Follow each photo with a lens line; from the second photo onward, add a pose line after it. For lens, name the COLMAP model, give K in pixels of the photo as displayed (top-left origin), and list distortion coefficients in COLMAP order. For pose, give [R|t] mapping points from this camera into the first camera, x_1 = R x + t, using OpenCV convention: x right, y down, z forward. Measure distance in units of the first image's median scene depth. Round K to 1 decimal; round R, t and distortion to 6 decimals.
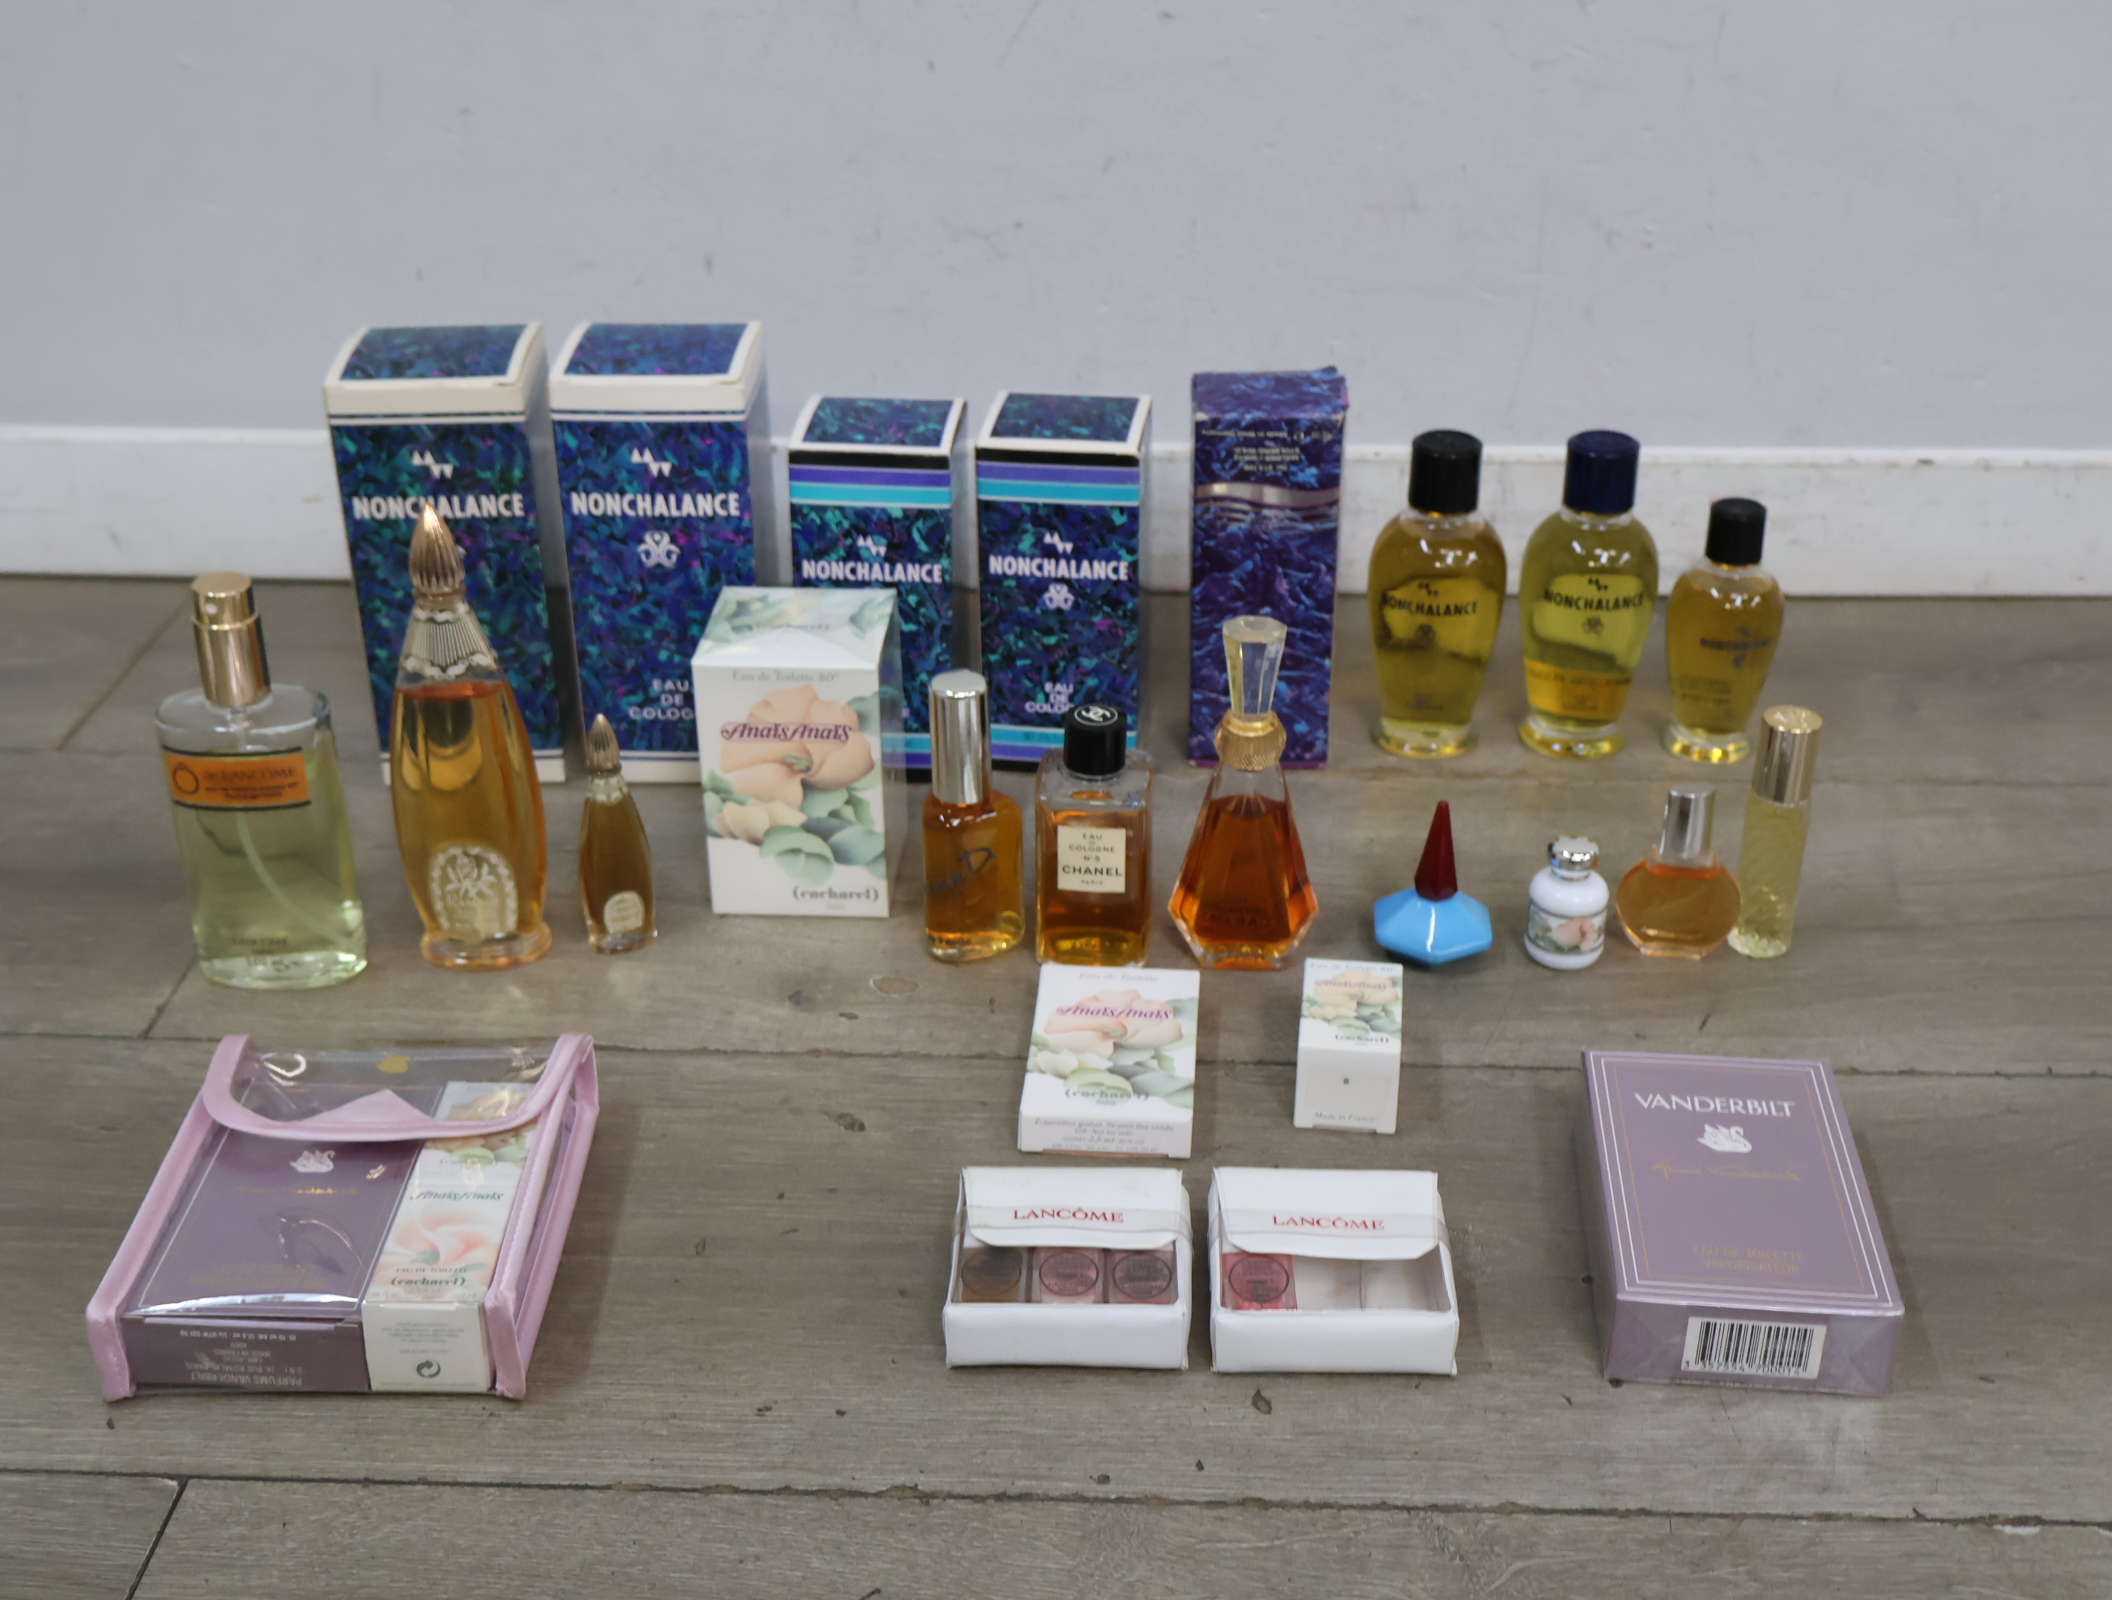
lens RADIAL K [[2504.6, 0, 1047.6], [0, 2504.6, 798.4], [0, 0, 1]] dist [0.018823, -0.018955]
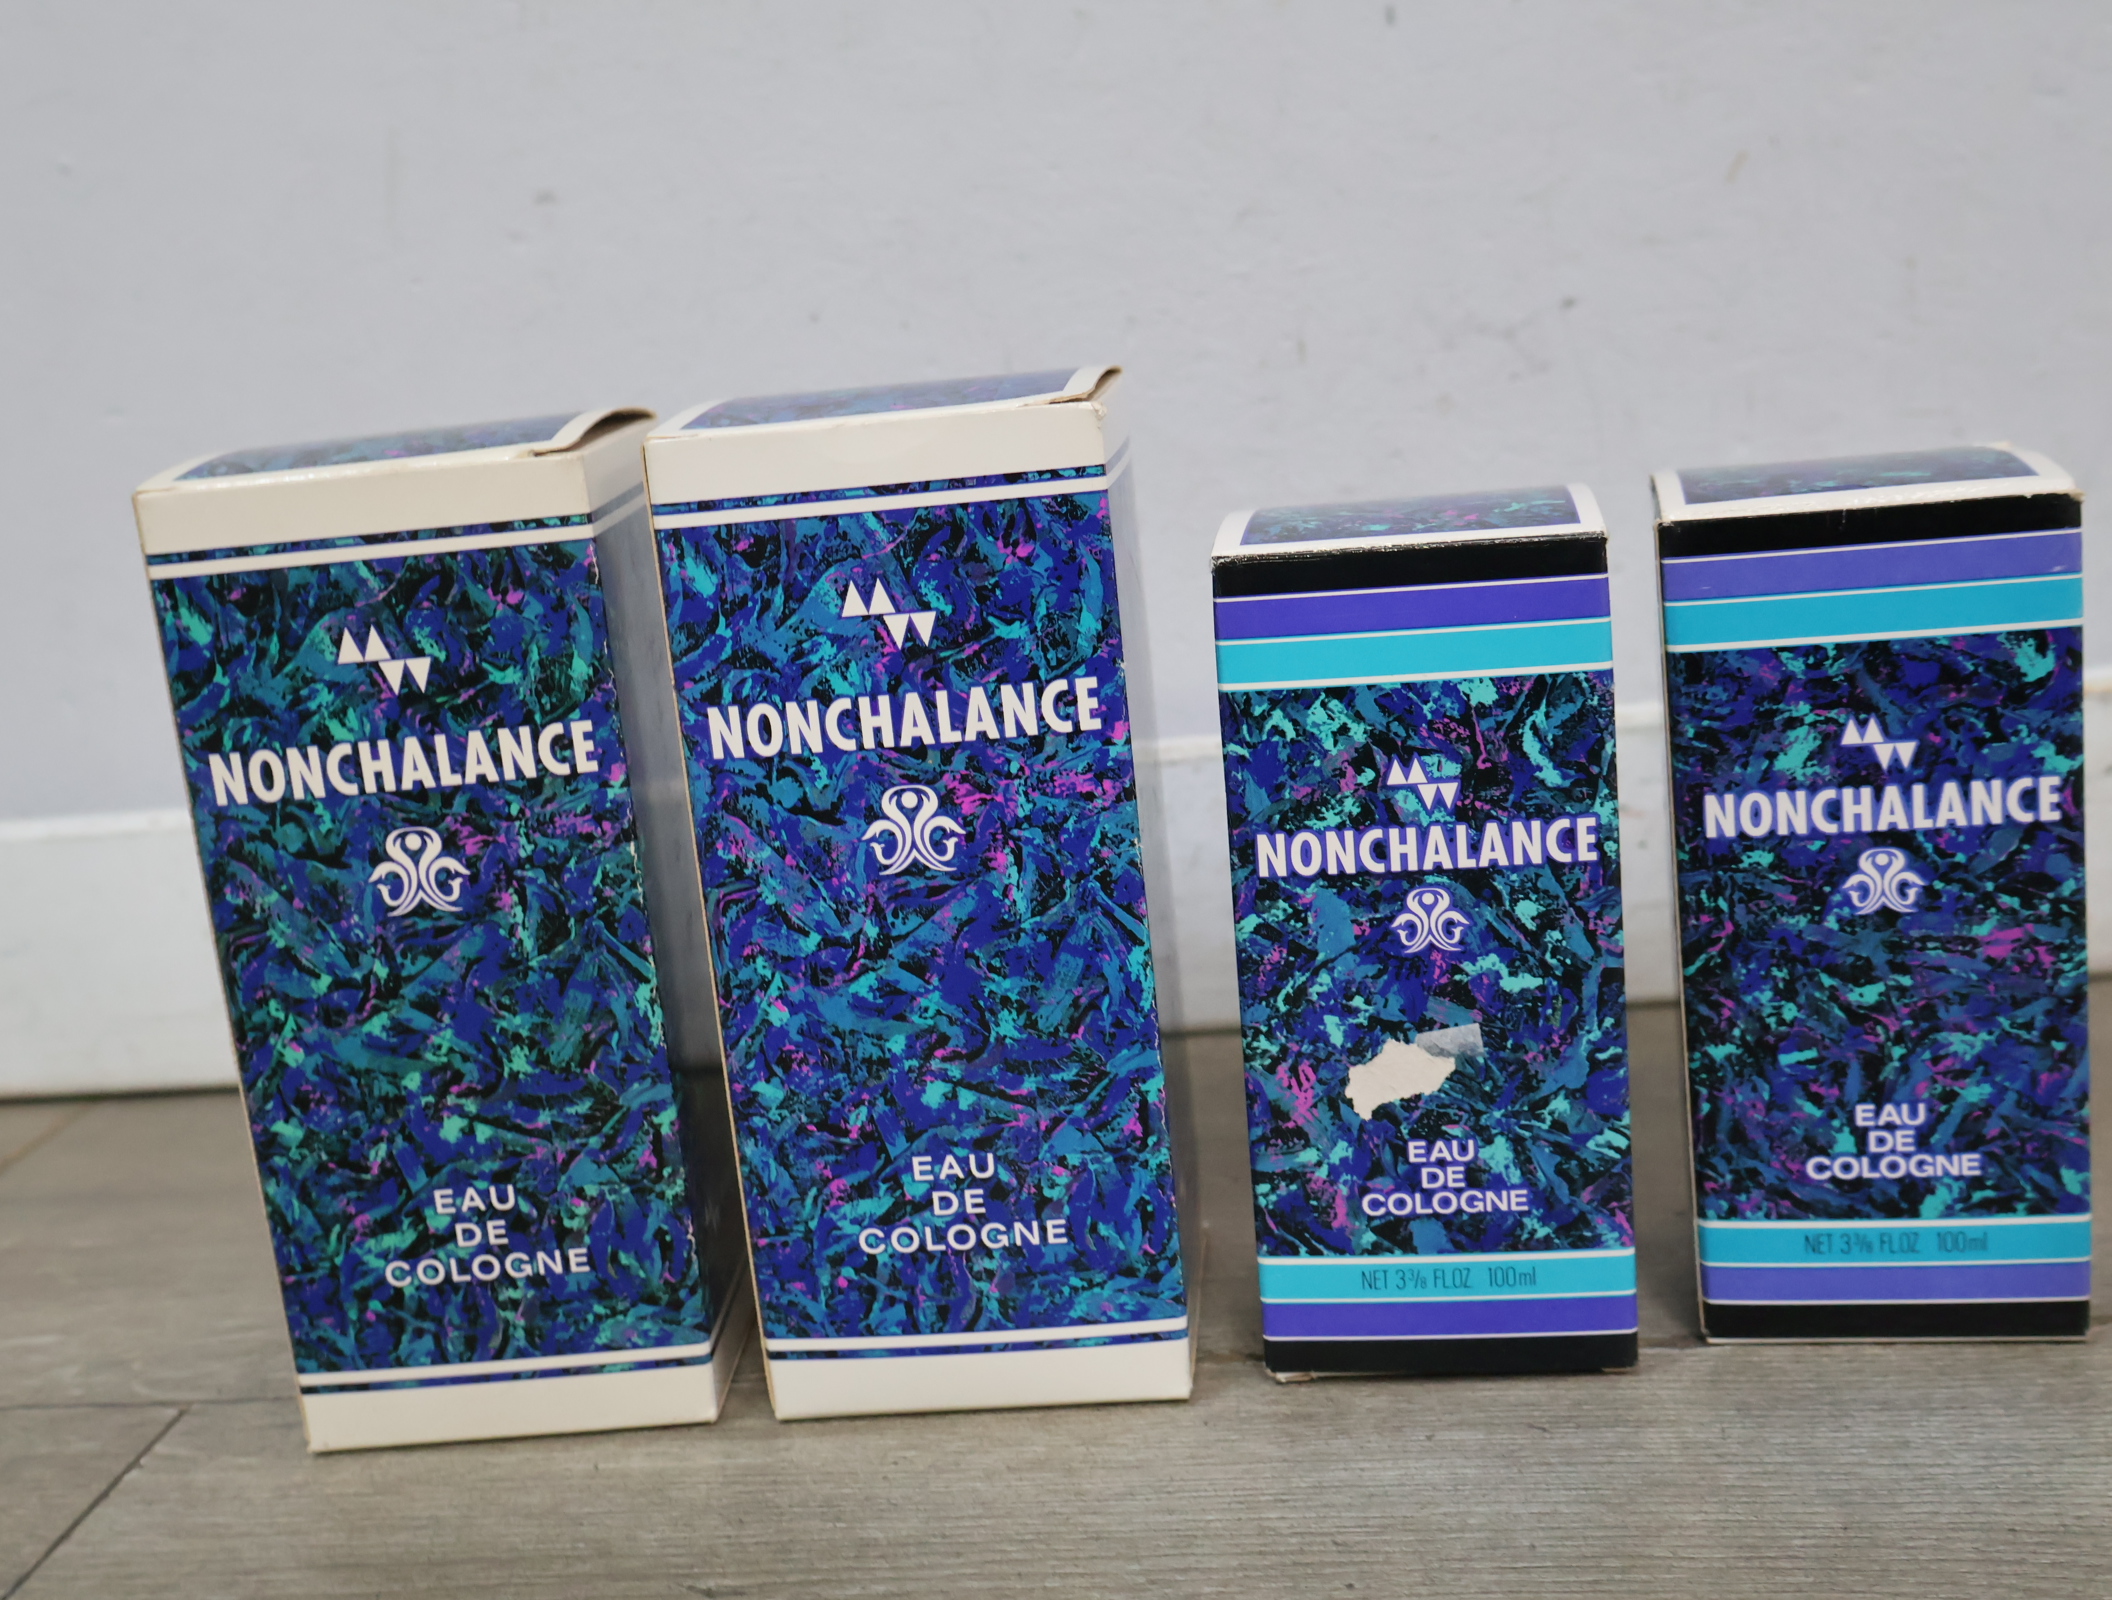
lens RADIAL K [[2432.2, 0, 1056.0], [0, 2432.2, 800.0], [0, 0, 1]] dist [-0.013003, -0.000715]
pose [[0.993302, -0.077192, -0.085975, -0.096937], [0.050392, 0.959013, -0.278847, 0.010875], [0.103976, 0.272647, 0.956479, 0.616067]]
